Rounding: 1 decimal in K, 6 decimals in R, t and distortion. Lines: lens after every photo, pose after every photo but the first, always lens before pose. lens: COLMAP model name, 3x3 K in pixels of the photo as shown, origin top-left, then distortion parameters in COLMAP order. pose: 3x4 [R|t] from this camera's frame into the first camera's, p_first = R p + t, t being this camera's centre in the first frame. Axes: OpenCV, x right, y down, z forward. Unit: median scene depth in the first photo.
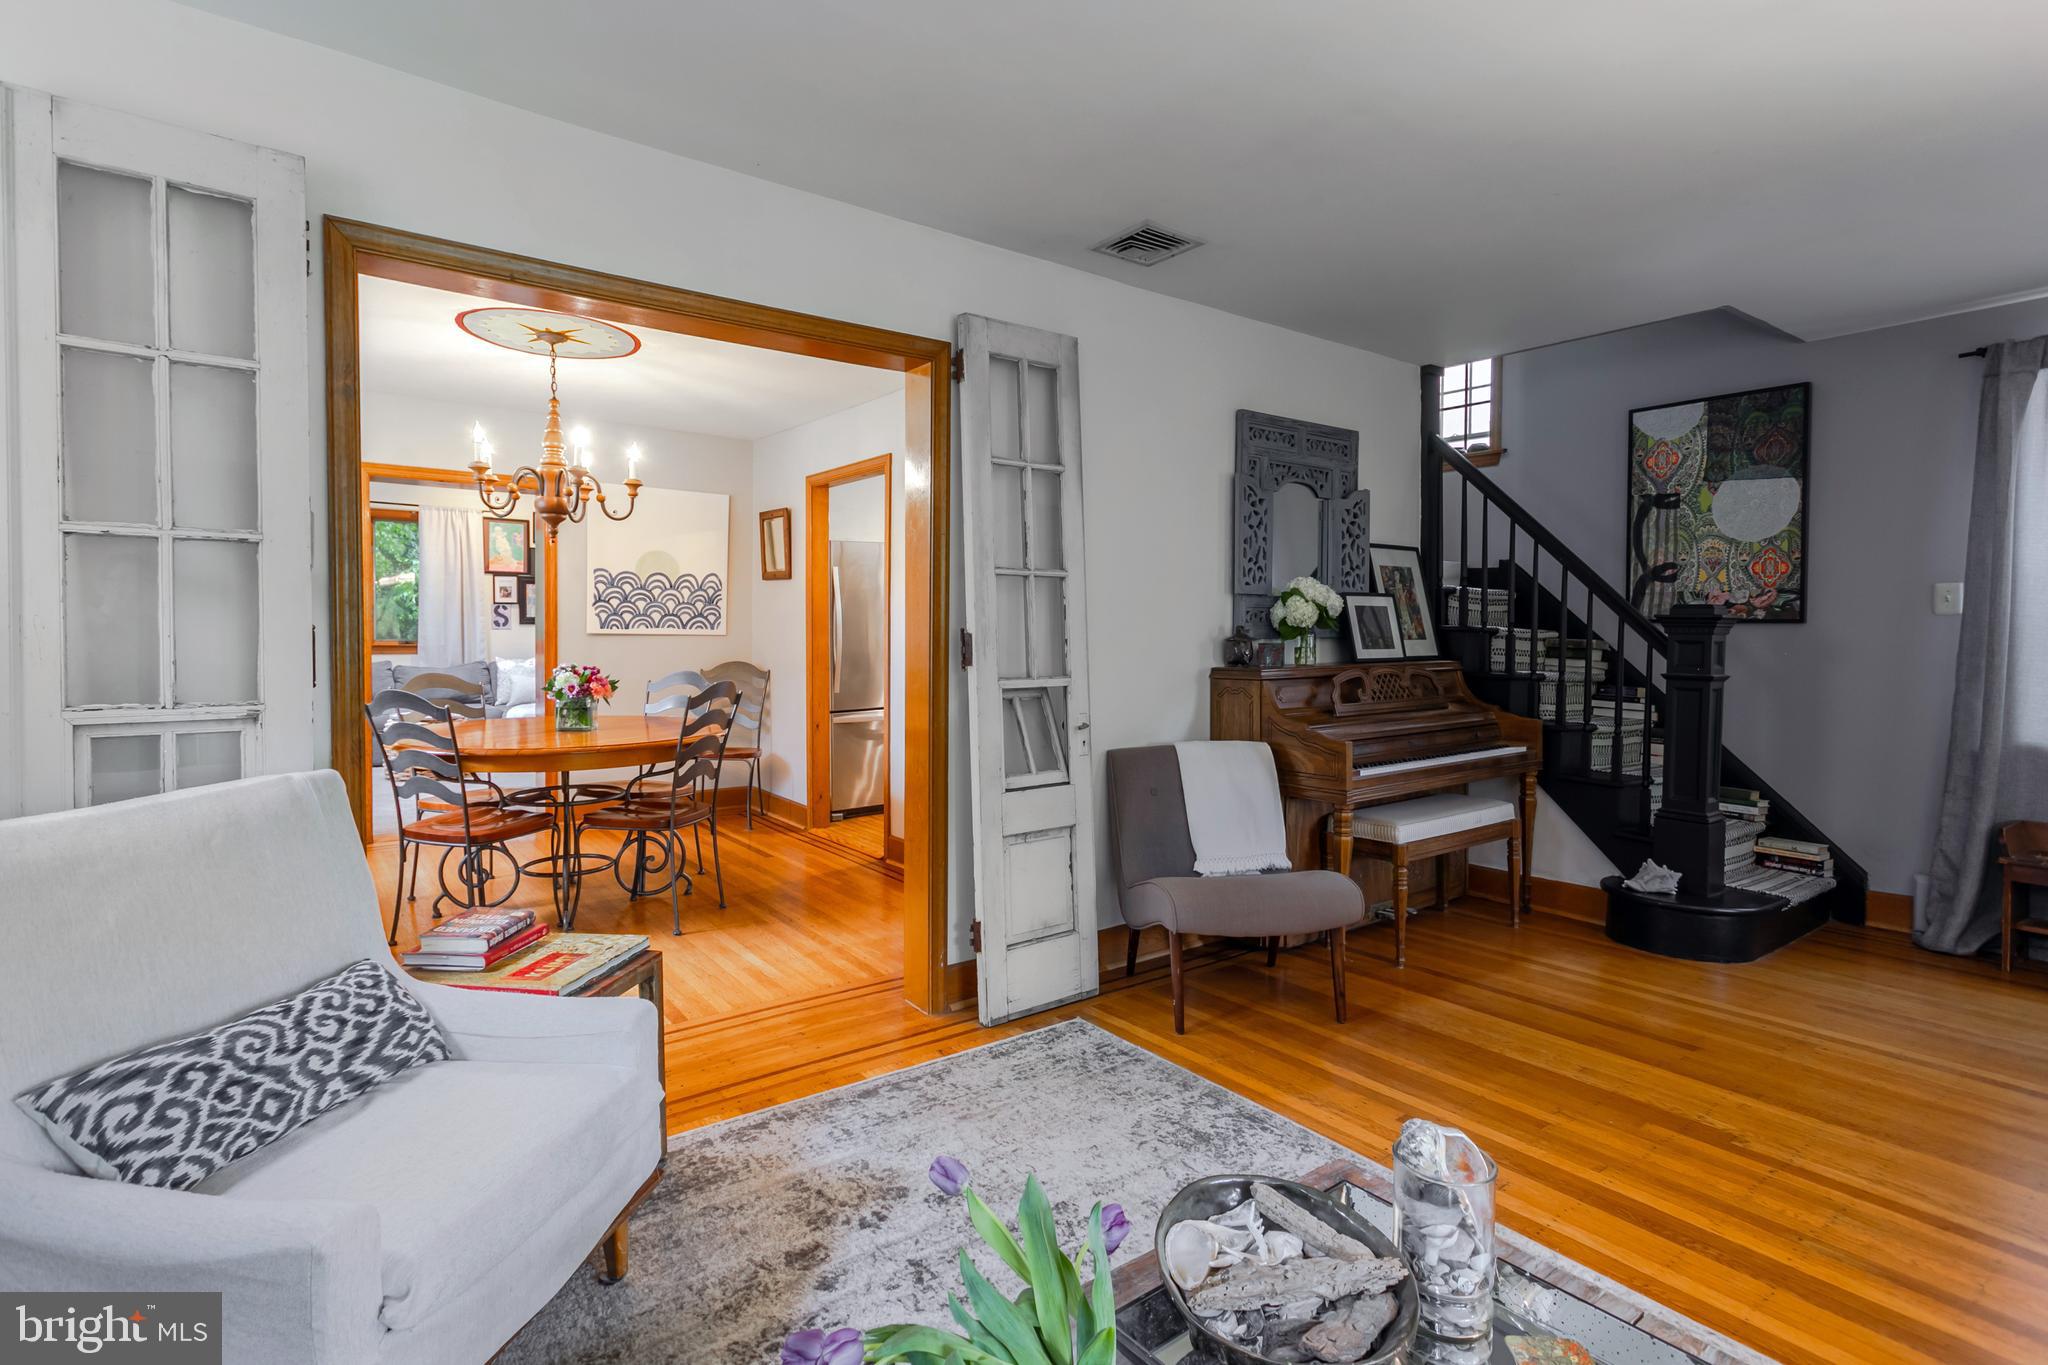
lens RADIAL K [[983.1, 0, 991.0], [0, 983.1, 656.0], [0, 0, 1]] dist [0.003293, 0.000473]
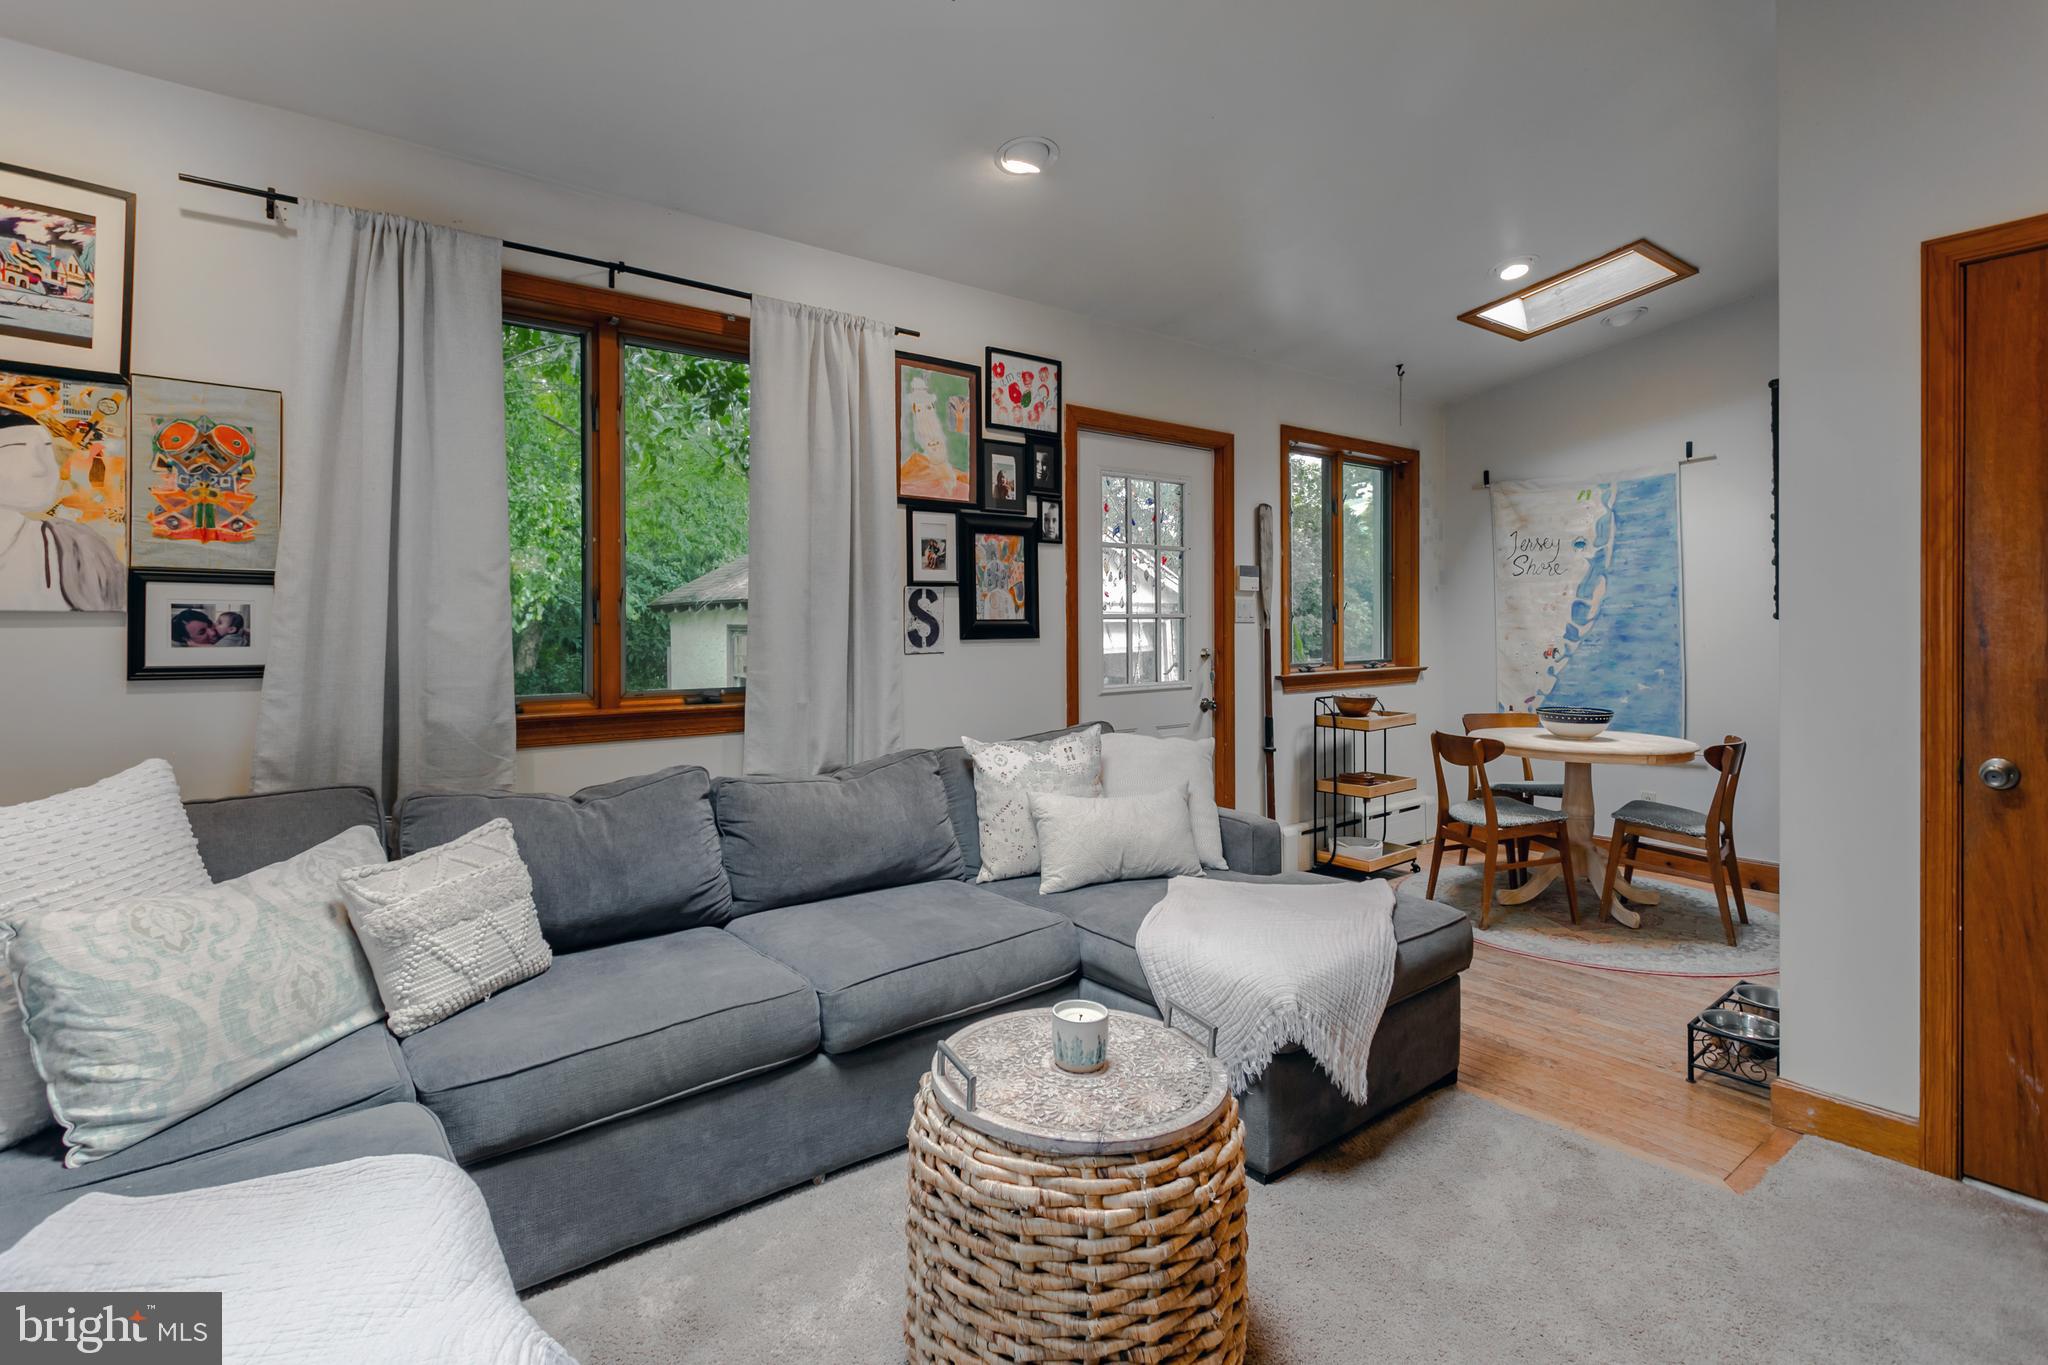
lens RADIAL K [[982.7, 0, 991.7], [0, 982.7, 626.3], [0, 0, 1]] dist [0.000782, 0.000199]
pose [[0.999672, -0.008129, 0.024298, -1.387251], [0.008745, 0.999641, -0.025339, -0.080414], [-0.024083, 0.025543, 0.999384, 1.809833]]
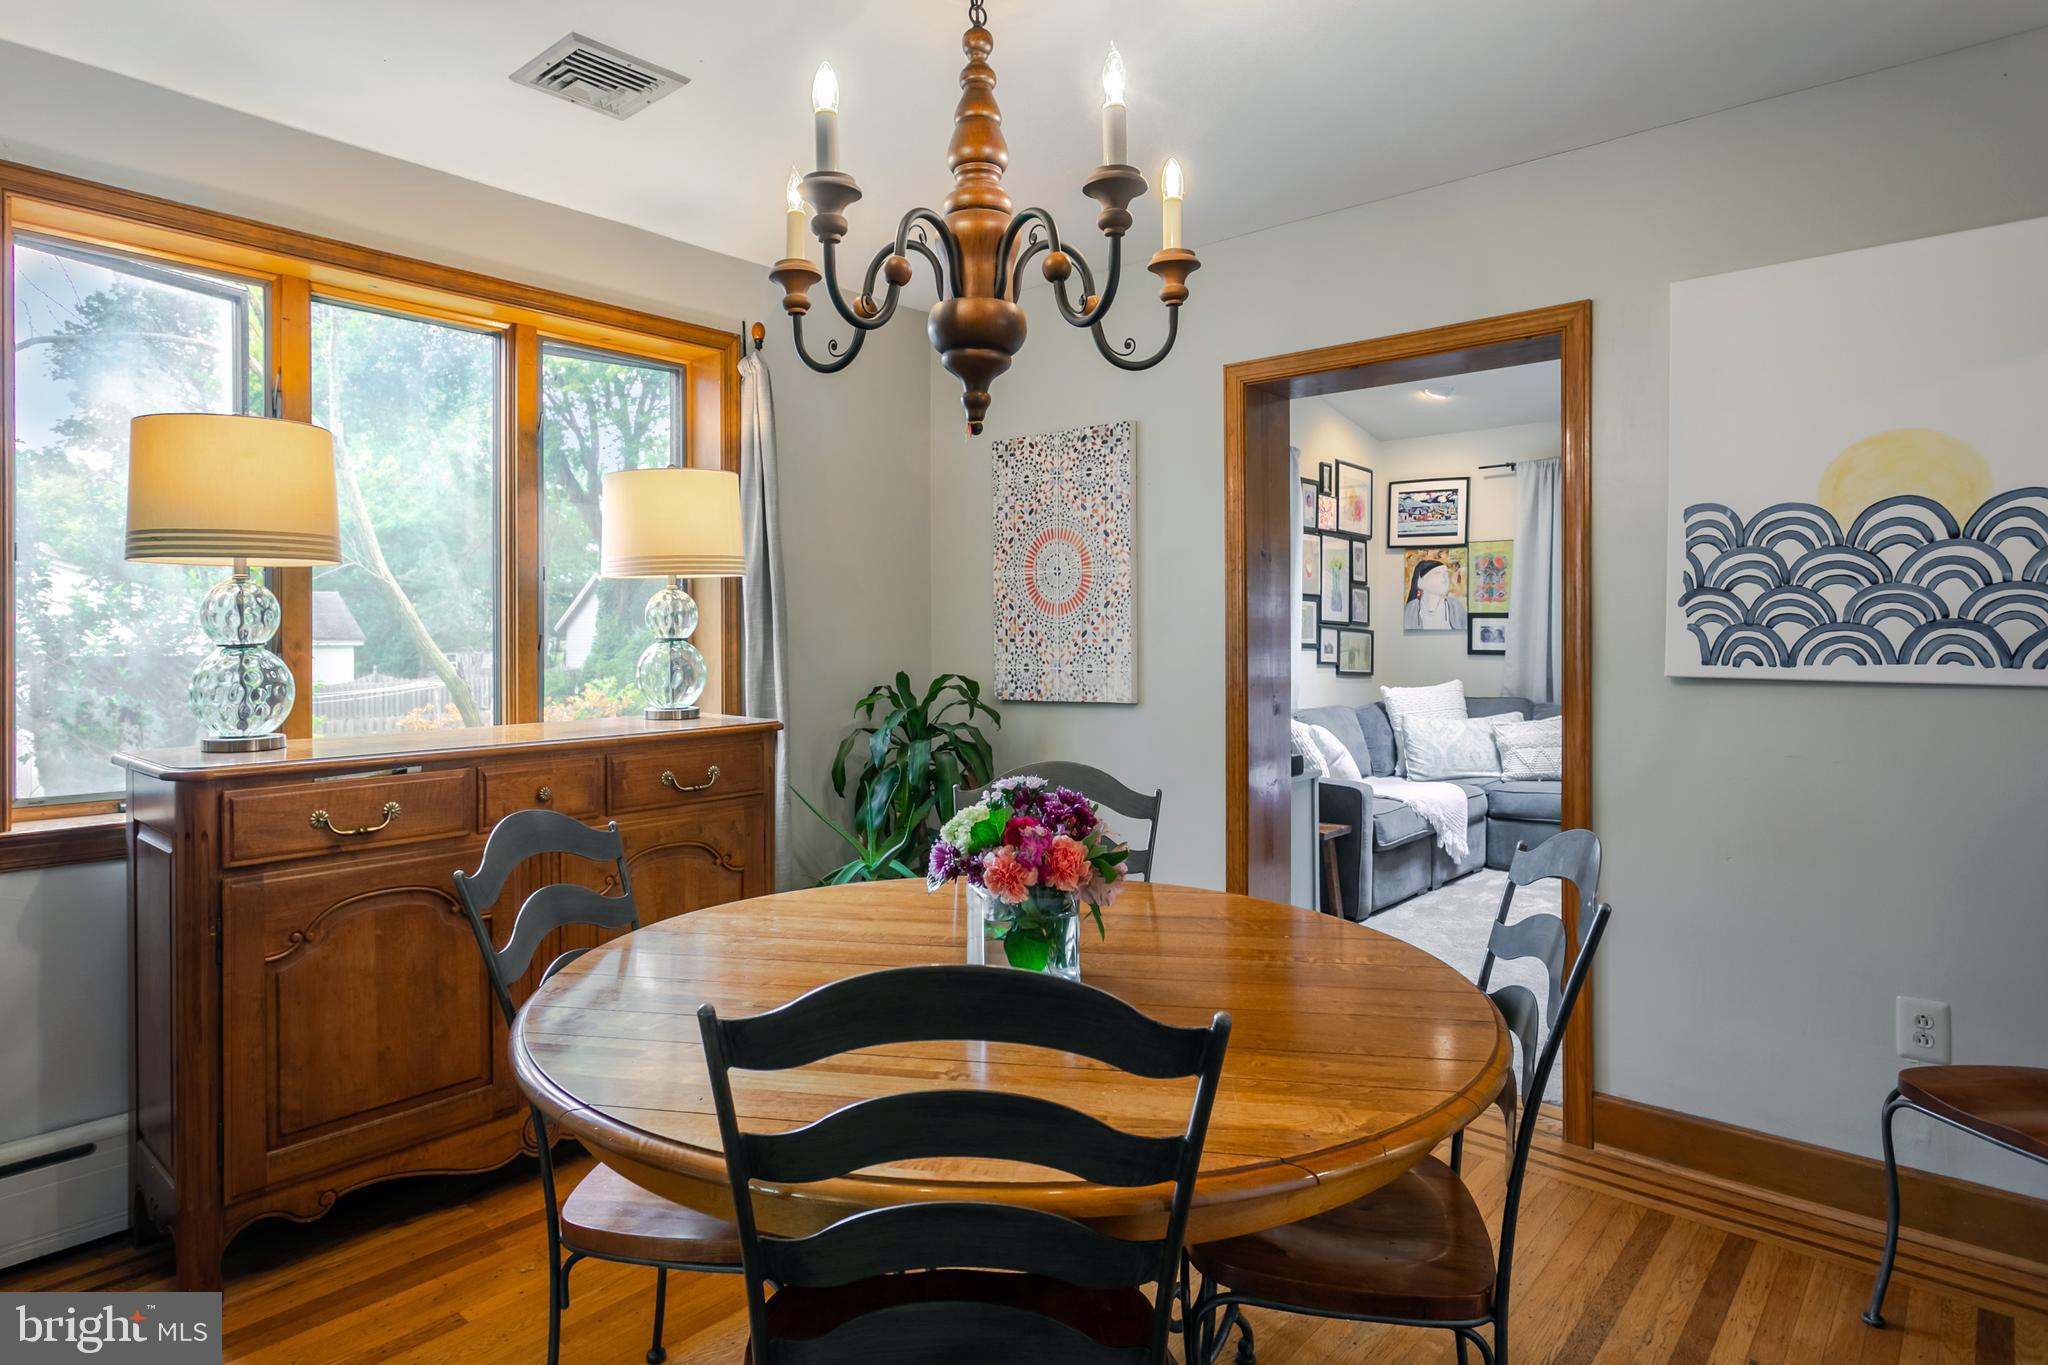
lens RADIAL K [[1143.4, 0, 1019.3], [0, 1143.4, 640.4], [0, 0, 1]] dist [-0.000487, 0.000633]
pose [[0.220093, -0.005505, -0.975463, -0.055416], [-0.023858, 0.999655, -0.011025, -0.048173], [0.975187, 0.025699, 0.219886, 1.205641]]
